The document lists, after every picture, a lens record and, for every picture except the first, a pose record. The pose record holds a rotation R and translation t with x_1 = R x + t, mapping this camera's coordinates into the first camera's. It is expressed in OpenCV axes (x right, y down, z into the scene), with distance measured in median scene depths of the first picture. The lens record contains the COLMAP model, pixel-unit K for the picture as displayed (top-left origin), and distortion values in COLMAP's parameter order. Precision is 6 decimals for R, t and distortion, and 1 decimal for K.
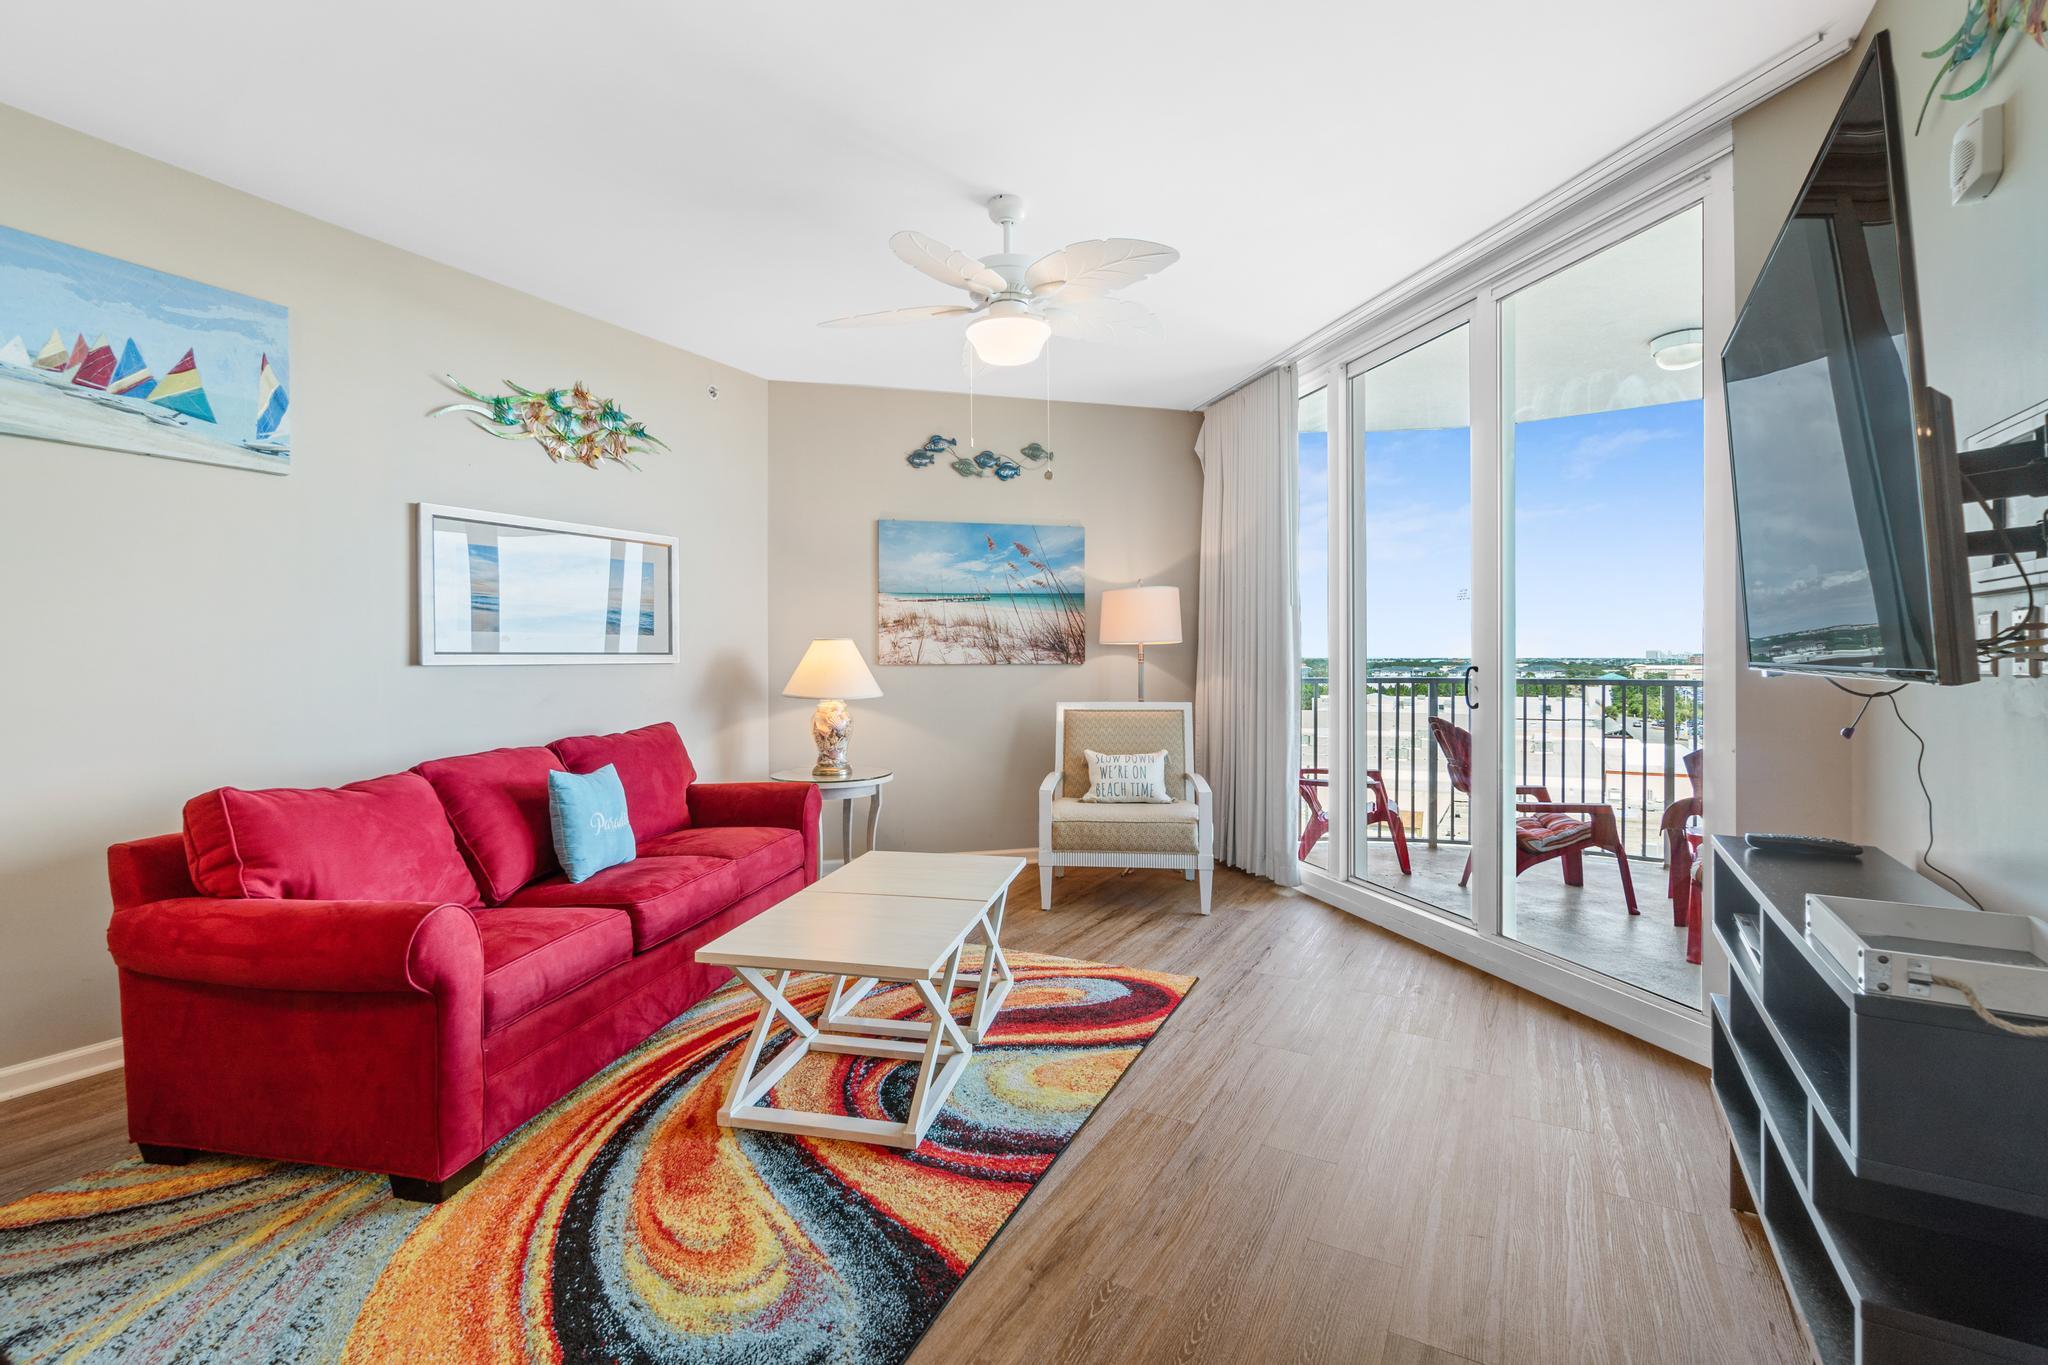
lens RADIAL K [[897.9, 0, 1011.0], [0, 897.9, 669.4], [0, 0, 1]] dist [-0.006527, 0.000056]
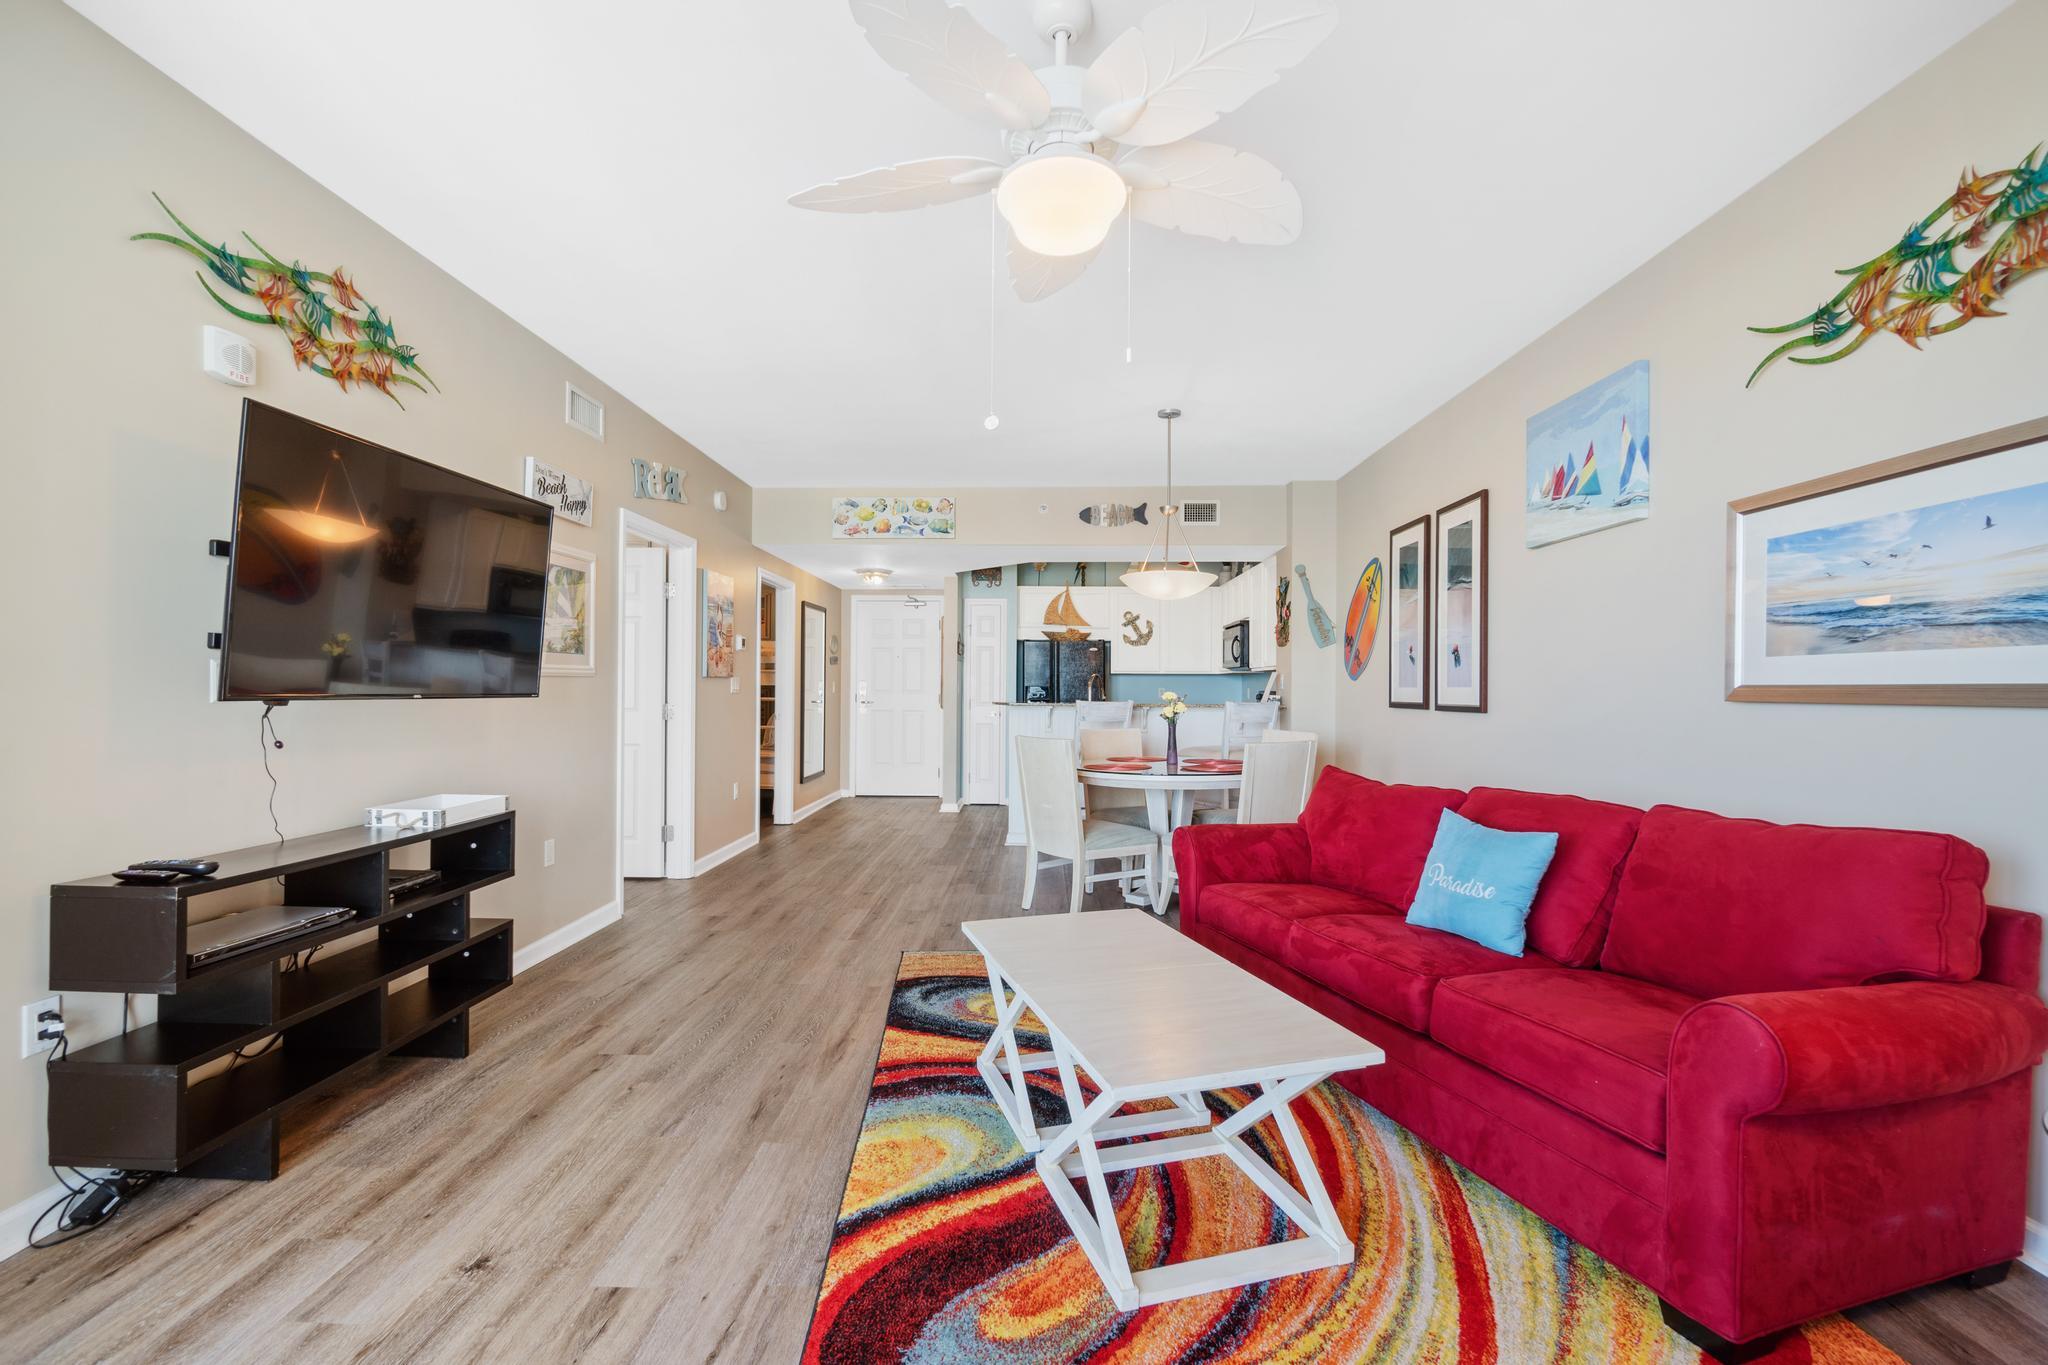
lens RADIAL K [[880.2, 0, 1015.7], [0, 880.2, 686.4], [0, 0, 1]] dist [-0.002021, -0.000008]
pose [[-0.876786, -0.002166, -0.480875, 0.248383], [-0.008872, 0.999893, 0.011672, -0.018284], [0.480798, 0.014500, -0.876711, 1.154034]]
